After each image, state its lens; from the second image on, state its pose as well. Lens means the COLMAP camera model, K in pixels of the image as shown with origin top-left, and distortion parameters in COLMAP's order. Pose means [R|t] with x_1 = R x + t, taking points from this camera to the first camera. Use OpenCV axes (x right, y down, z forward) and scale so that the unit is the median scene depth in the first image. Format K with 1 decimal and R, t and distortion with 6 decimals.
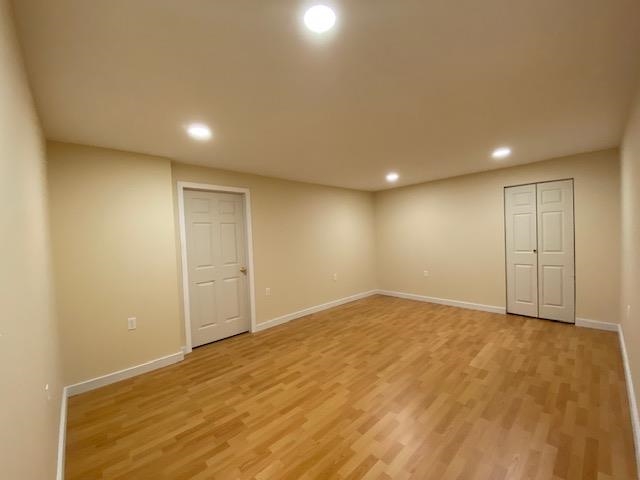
lens RADIAL K [[258.4, 0, 318.0], [0, 258.4, 235.7], [0, 0, 1]] dist [0.041368, -0.028954]
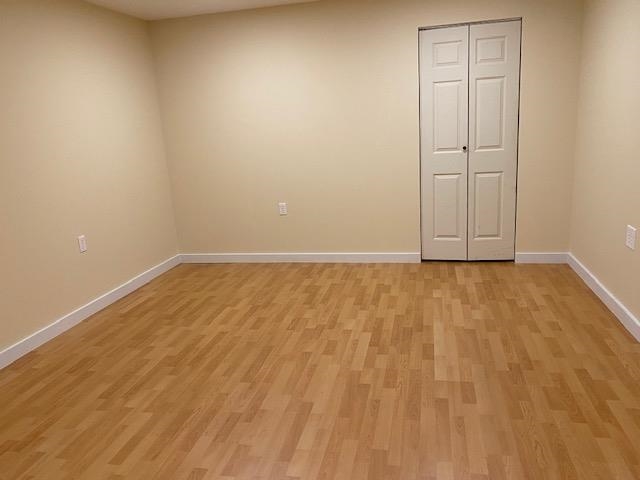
lens RADIAL K [[495.8, 0, 320.0], [0, 495.8, 240.0], [0, 0, 1]] dist [0.013753, -0.006153]
pose [[0.820201, -0.142619, 0.554012, -0.073333], [0.026186, 0.976771, 0.212681, 0.014518], [-0.571475, -0.159934, 0.804883, 0.288036]]
